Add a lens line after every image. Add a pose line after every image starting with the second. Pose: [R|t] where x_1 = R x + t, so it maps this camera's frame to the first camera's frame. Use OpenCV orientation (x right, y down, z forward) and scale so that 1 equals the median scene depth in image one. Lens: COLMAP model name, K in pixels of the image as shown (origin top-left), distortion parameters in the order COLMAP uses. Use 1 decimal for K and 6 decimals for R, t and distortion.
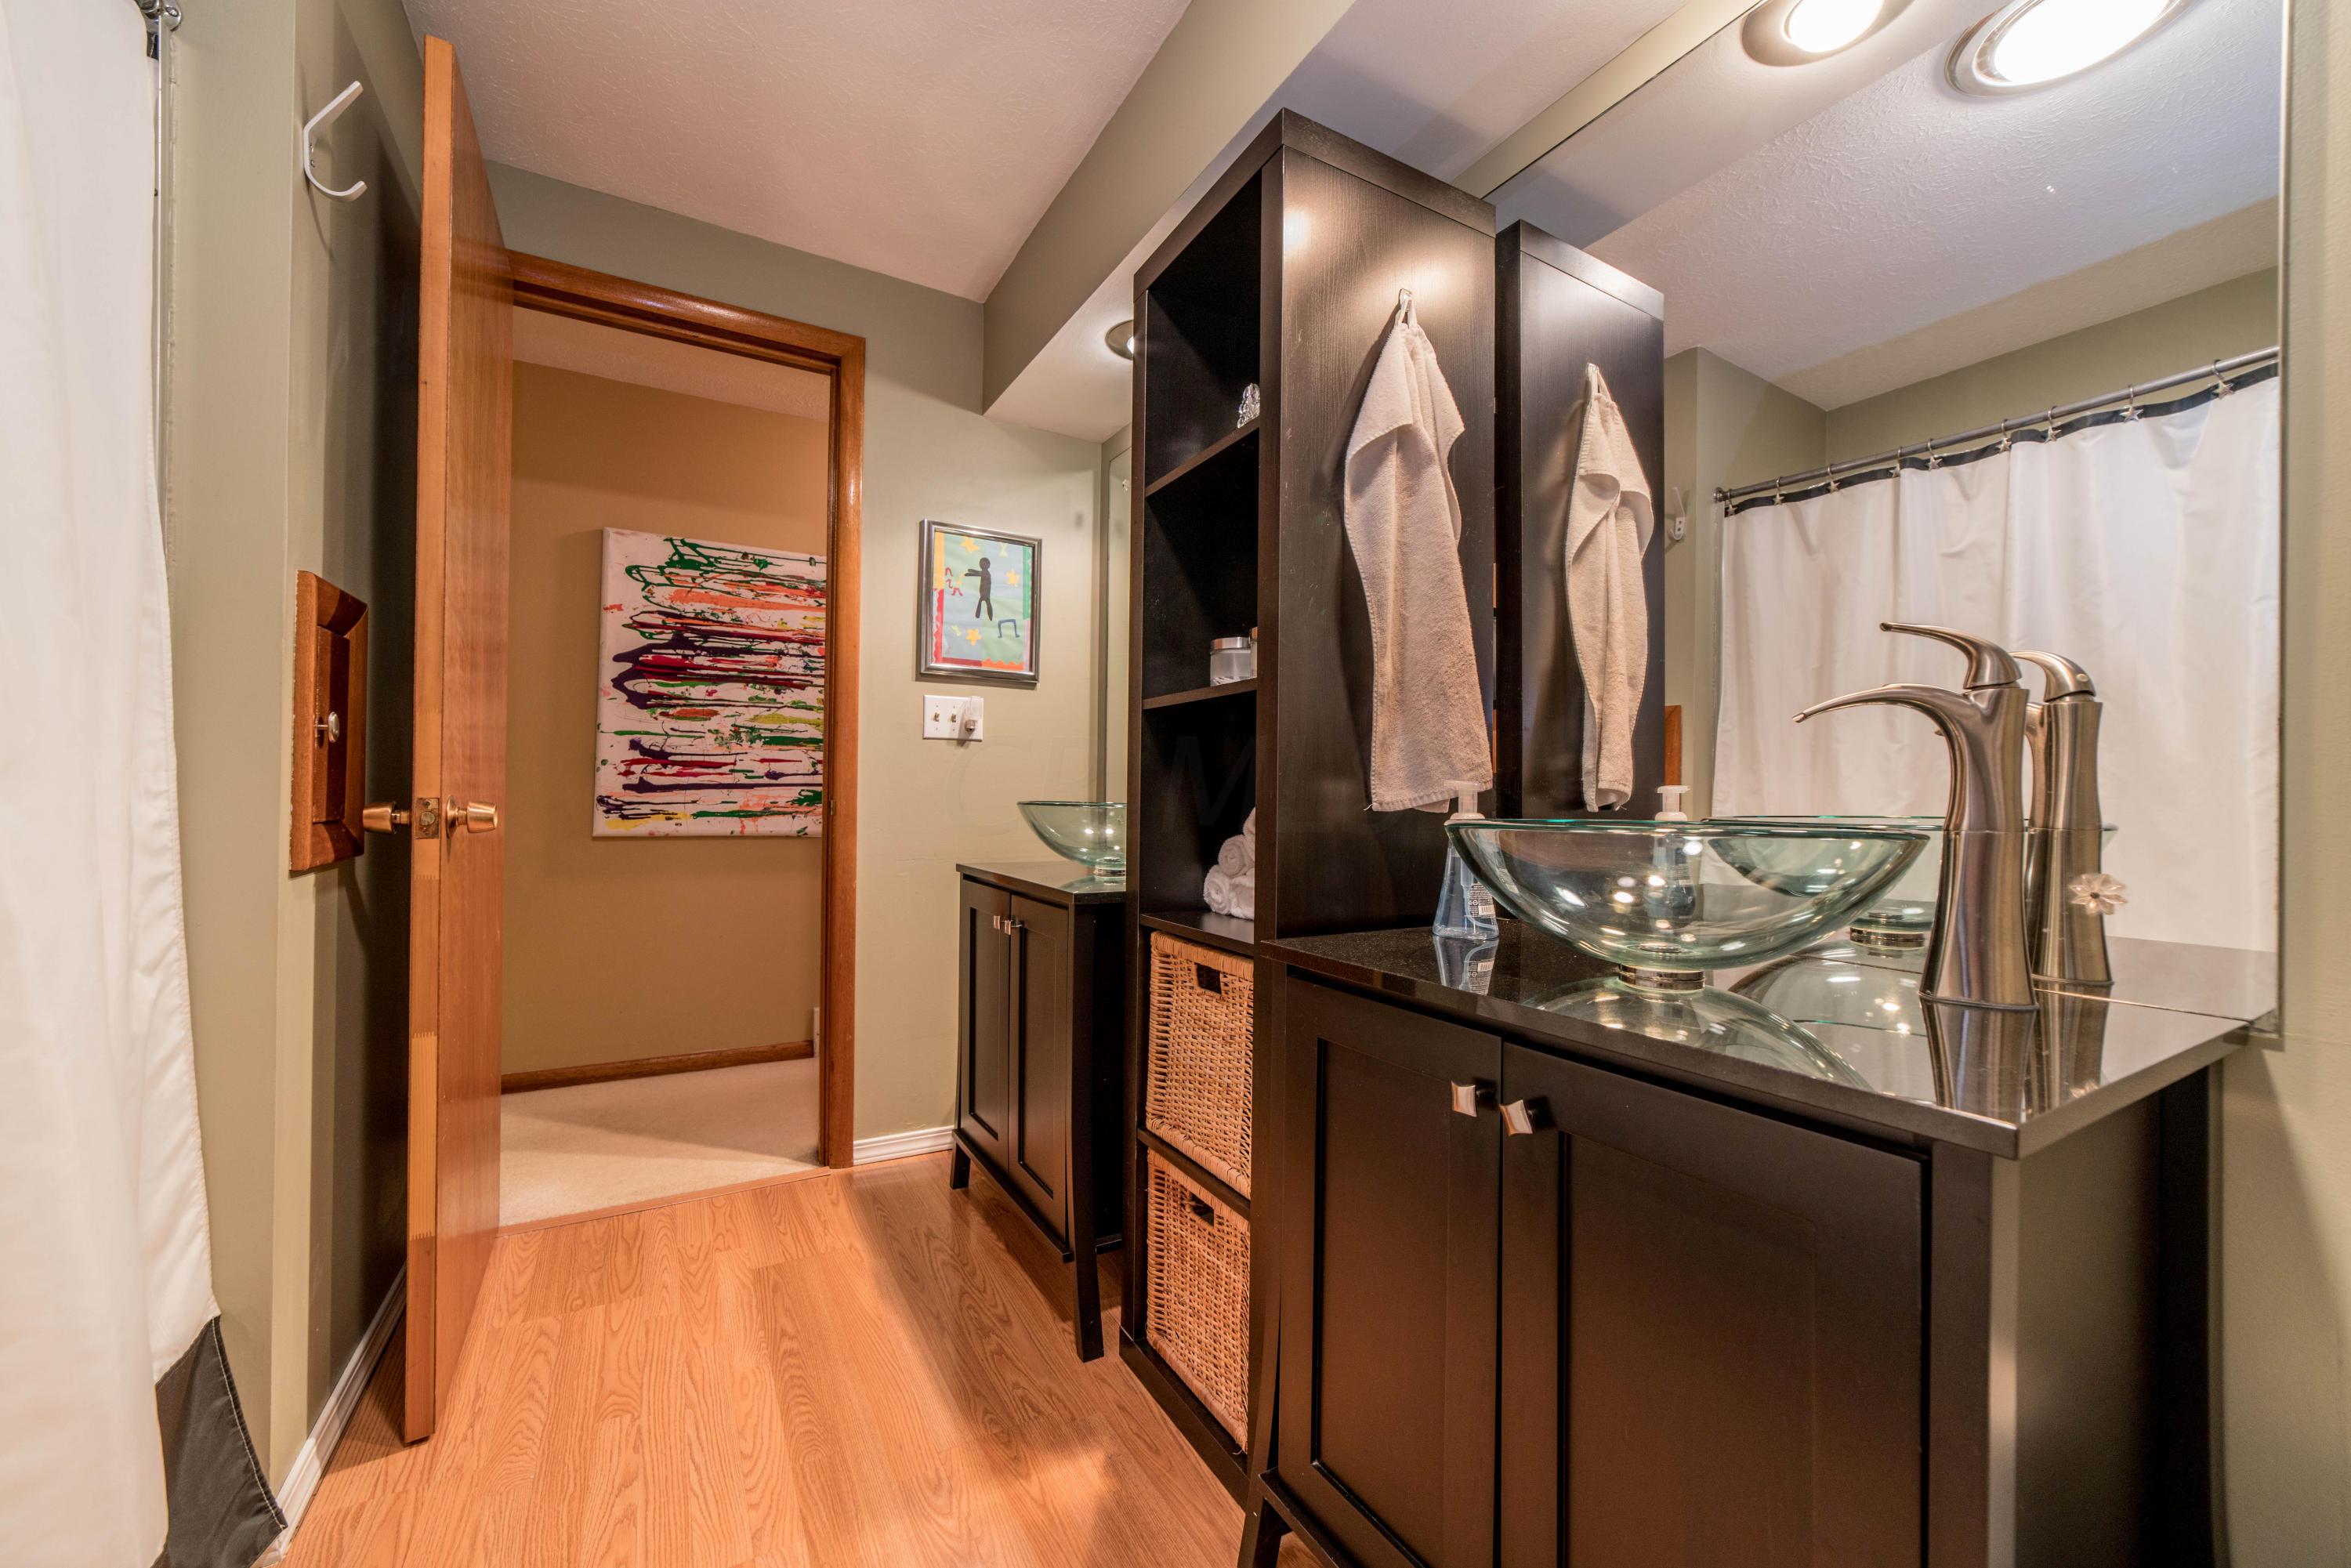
lens RADIAL K [[921.6, 0, 1183.4], [0, 921.6, 787.4], [0, 0, 1]] dist [-0.017312, 0.011165]
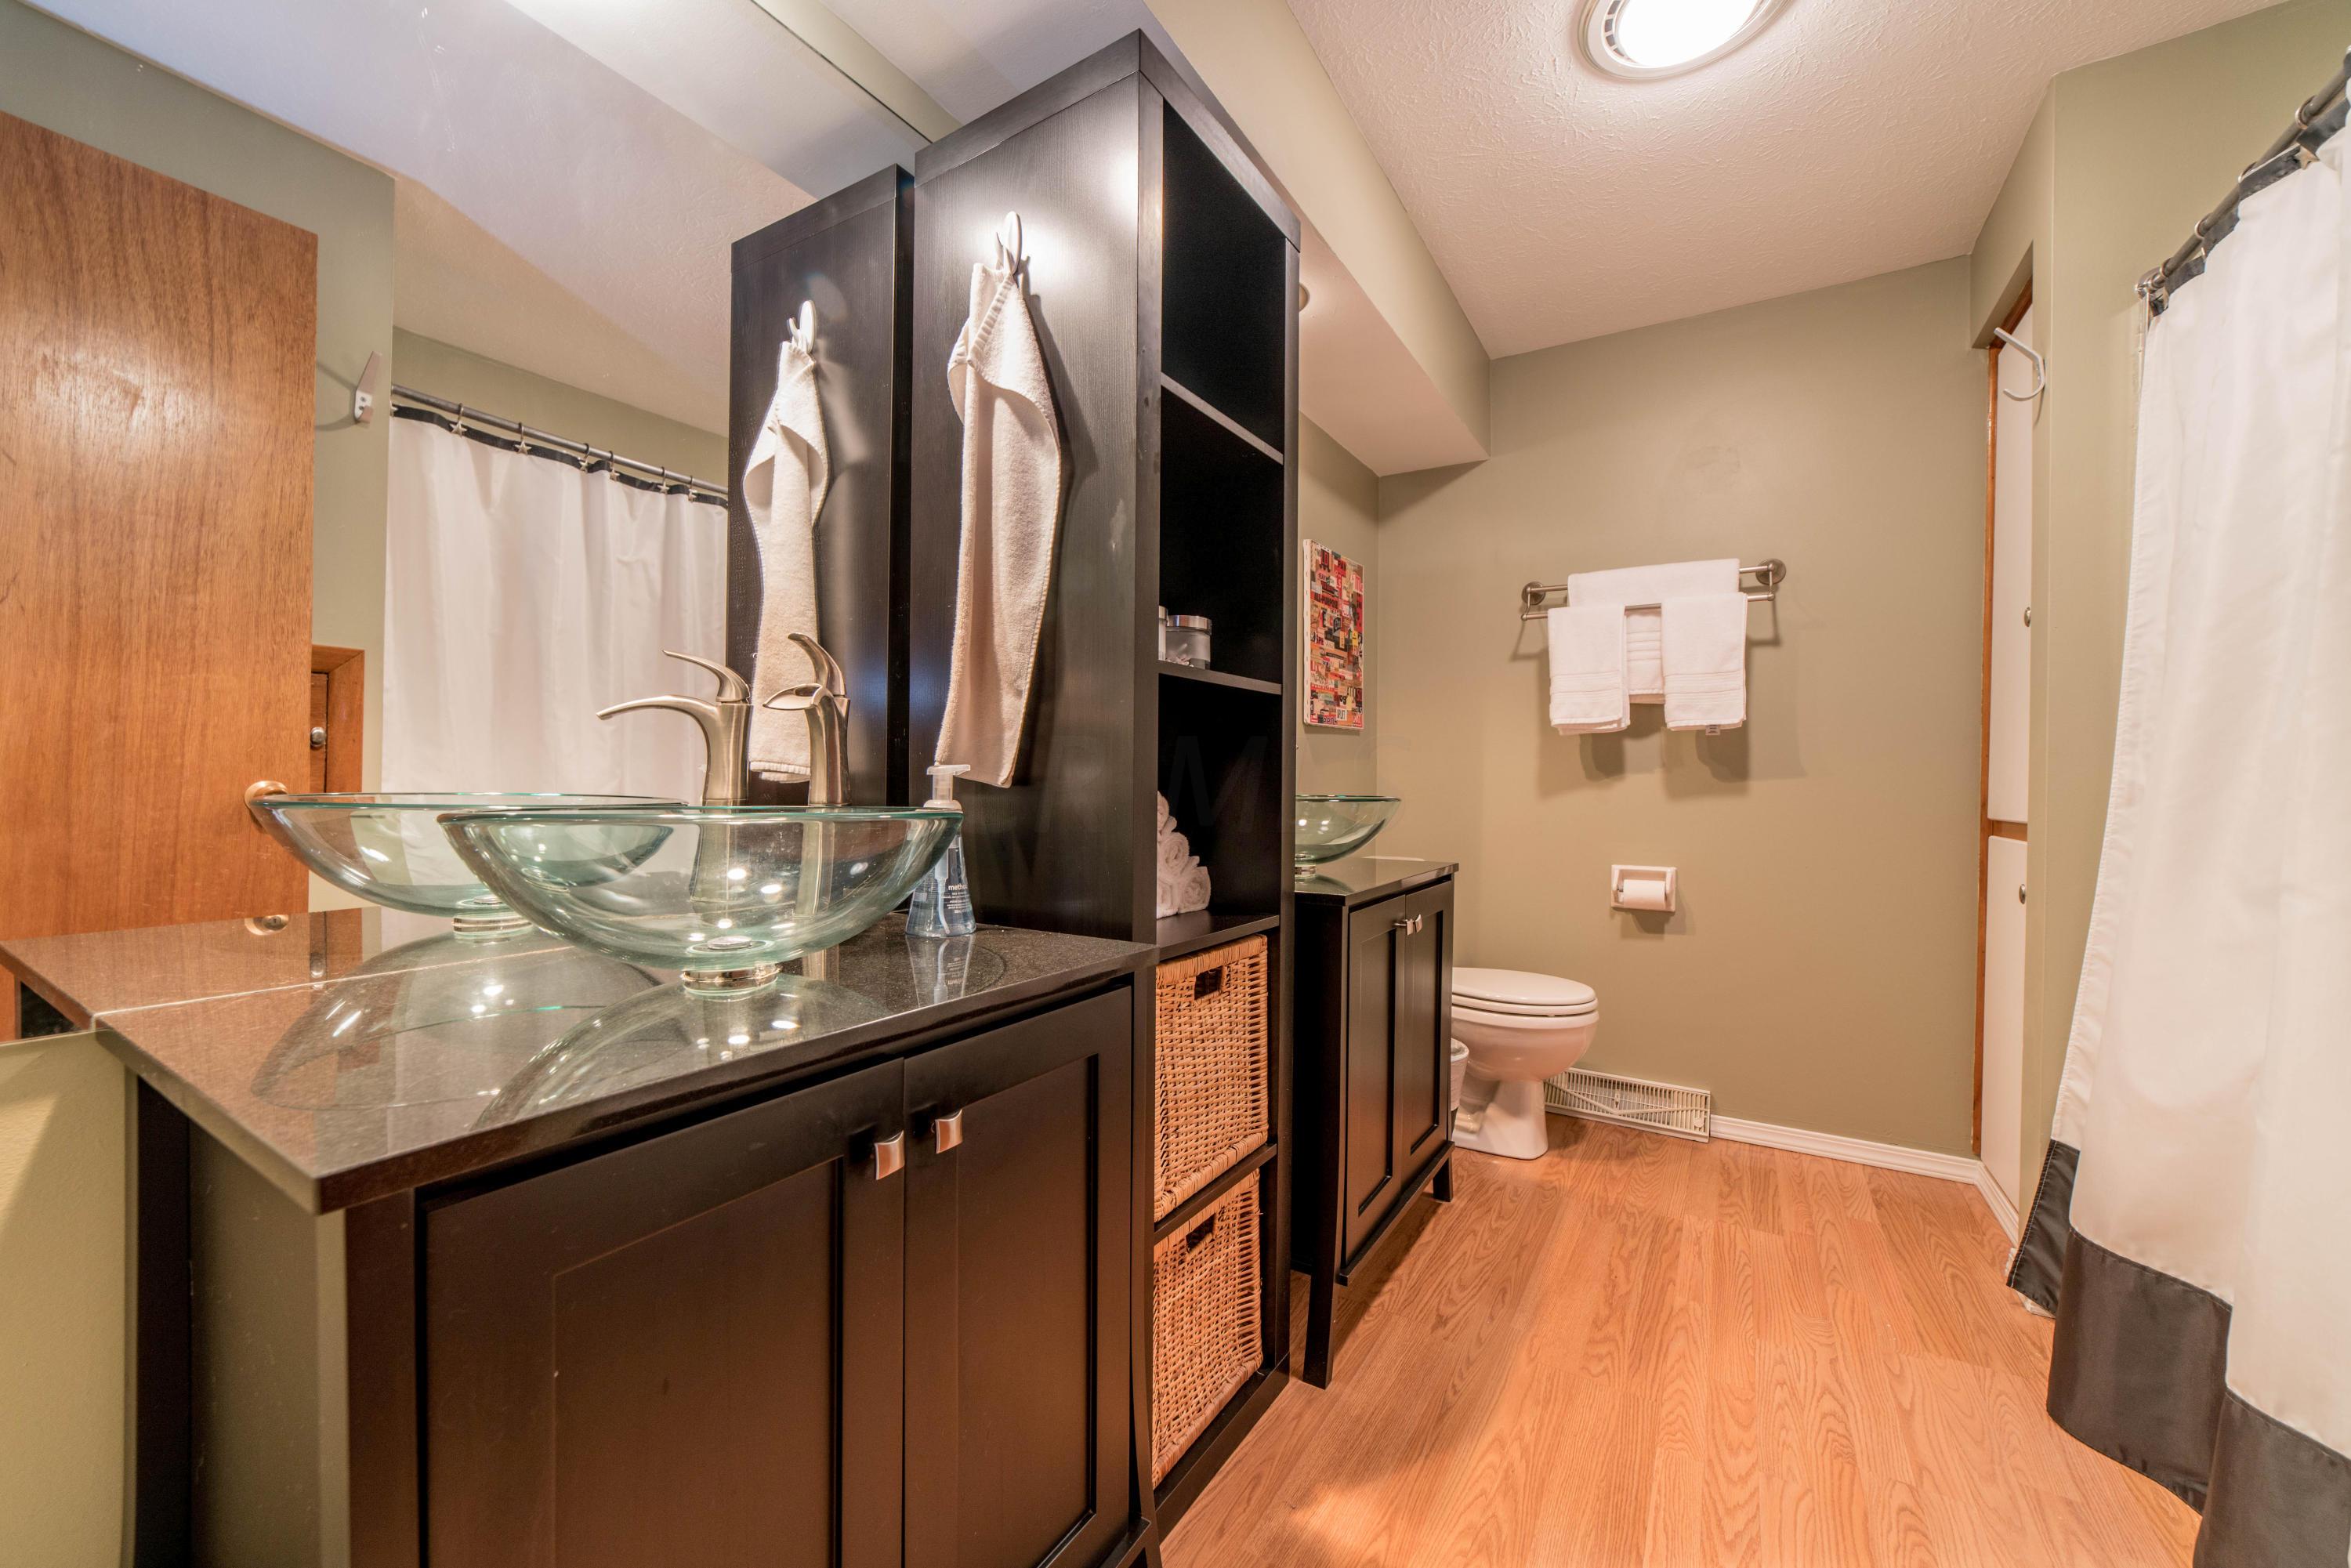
lens RADIAL K [[921.6, 0, 1183.4], [0, 921.6, 787.4], [0, 0, 1]] dist [-0.017312, 0.011165]
pose [[-0.478342, -0.022795, 0.877878, -0.479352], [-0.015169, 0.999728, 0.017693, -0.005503], [-0.878043, -0.004853, -0.478558, 0.900397]]
